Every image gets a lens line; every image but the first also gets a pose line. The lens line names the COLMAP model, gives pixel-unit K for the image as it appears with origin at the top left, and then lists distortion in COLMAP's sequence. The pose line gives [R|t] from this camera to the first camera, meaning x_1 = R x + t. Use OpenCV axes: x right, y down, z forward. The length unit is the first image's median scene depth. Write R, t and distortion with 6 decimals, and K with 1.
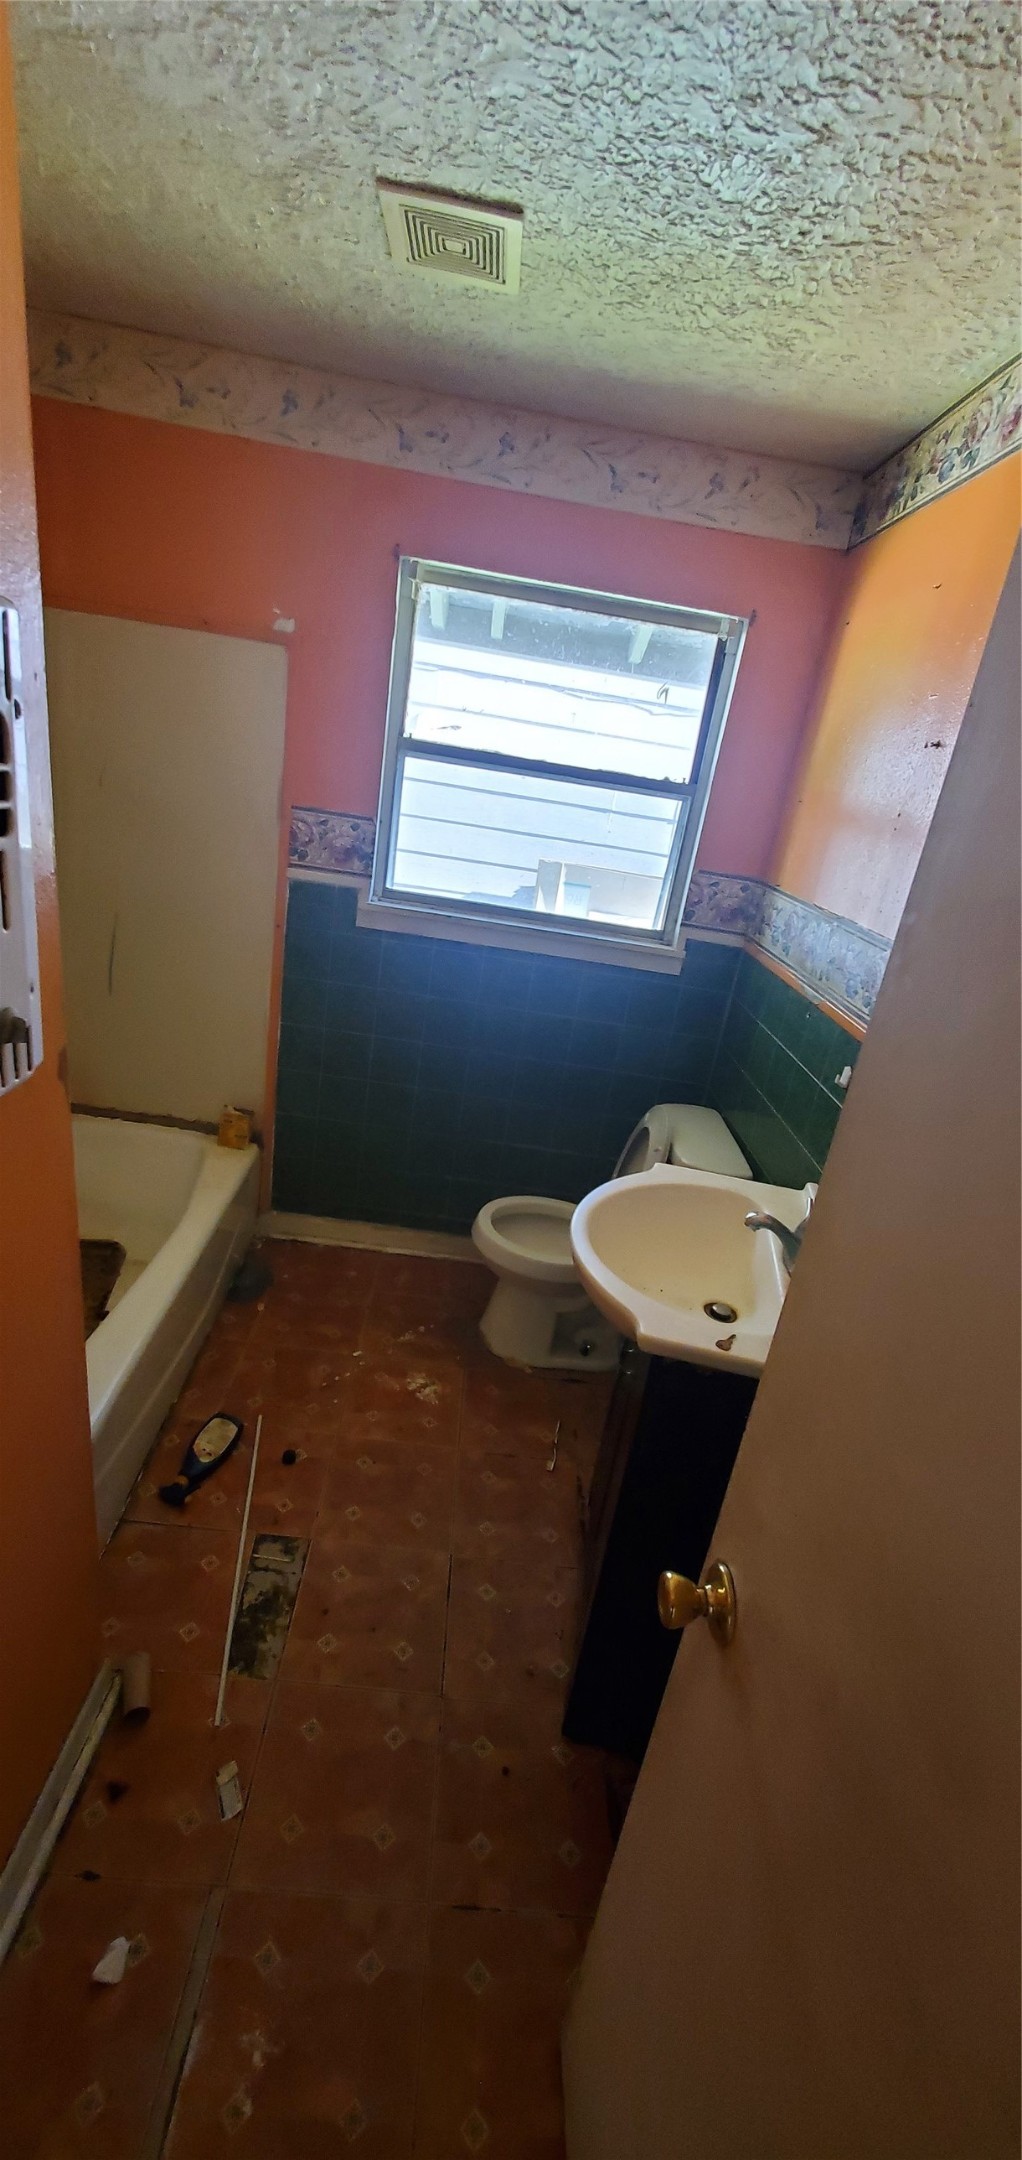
lens RADIAL K [[856.4, 0, 515.4], [0, 856.4, 1086.9], [0, 0, 1]] dist [-0.001248, -0.000073]
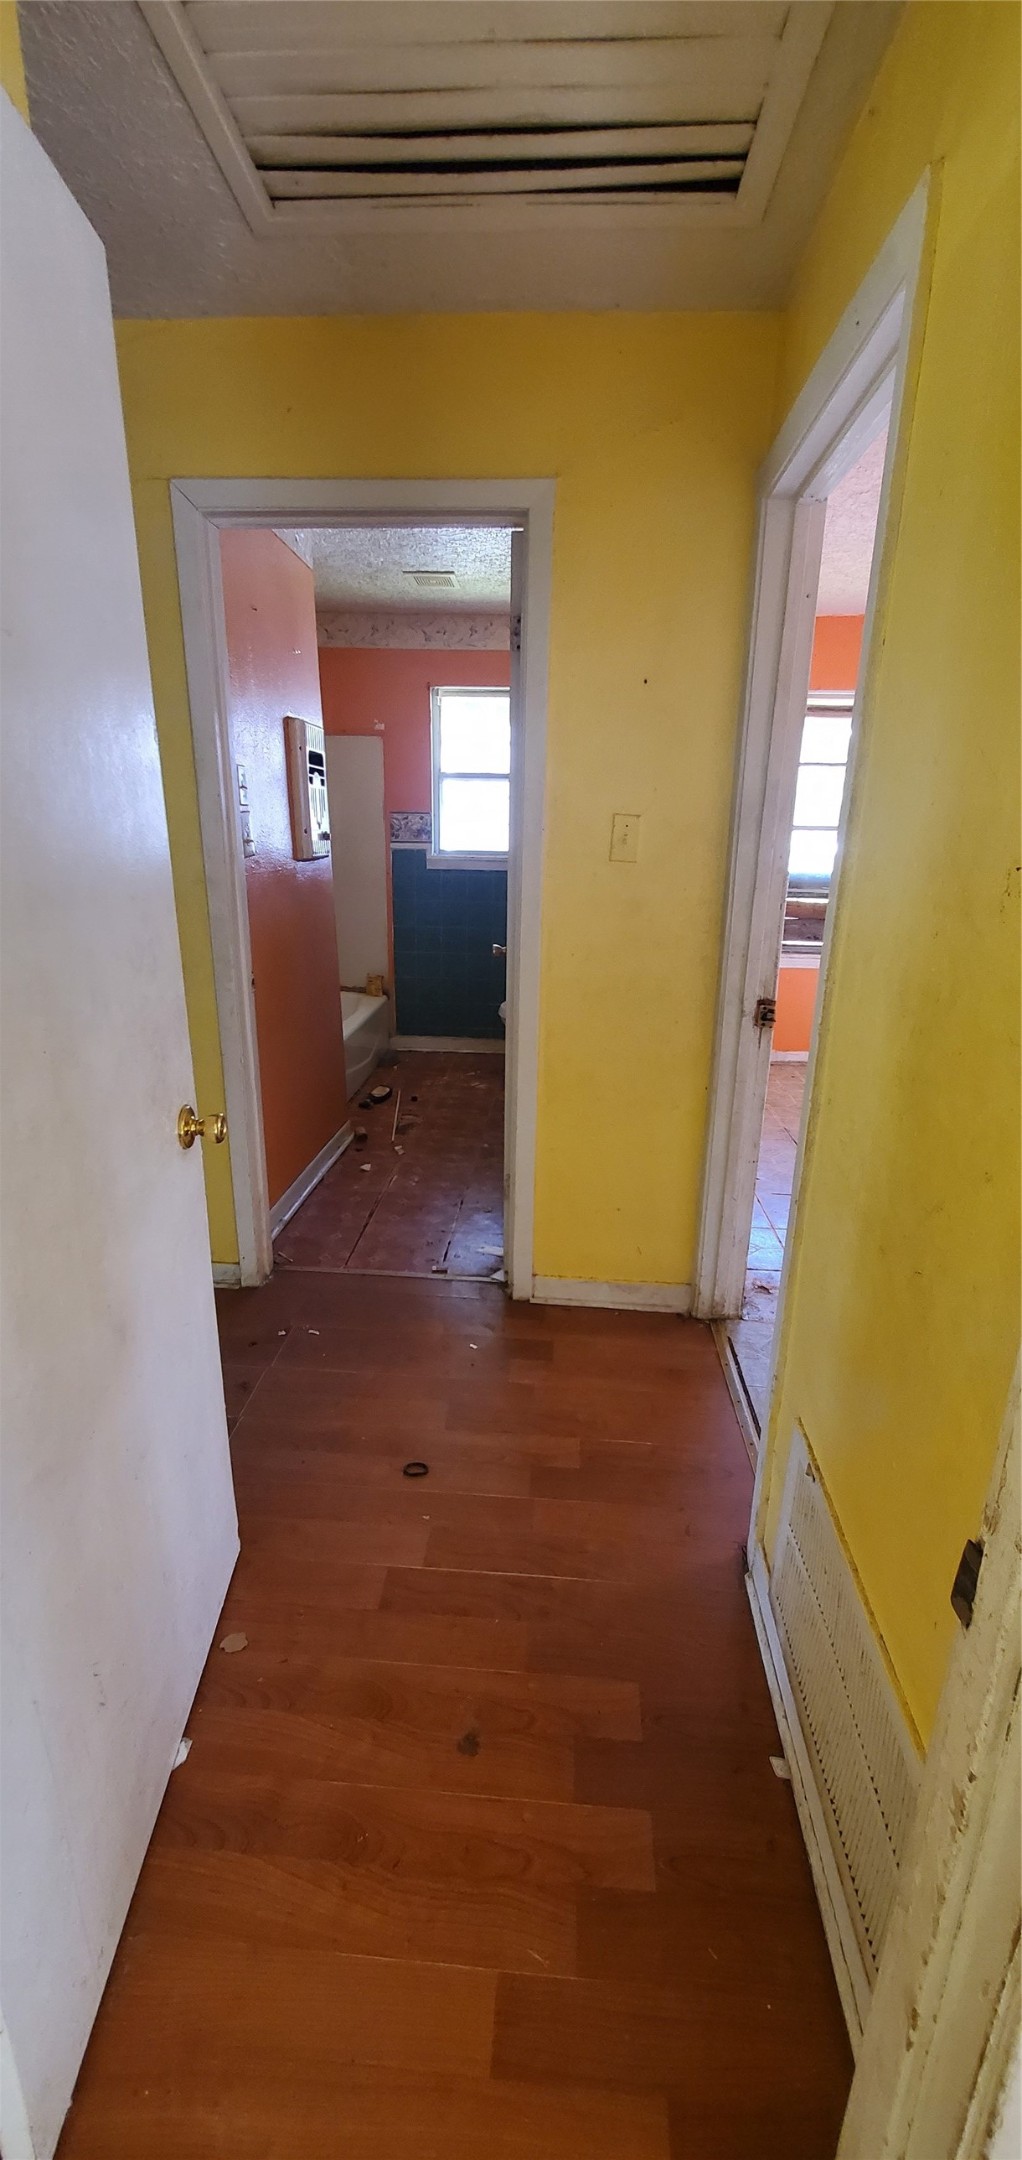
lens RADIAL K [[856.4, 0, 508.5], [0, 856.4, 1082.5], [0, 0, 1]] dist [-0.001248, -0.000073]
pose [[0.986580, -0.102661, -0.126963, 0.221582], [0.092873, 0.992397, -0.080762, 0.532446], [0.134289, 0.067886, 0.988614, -0.986891]]
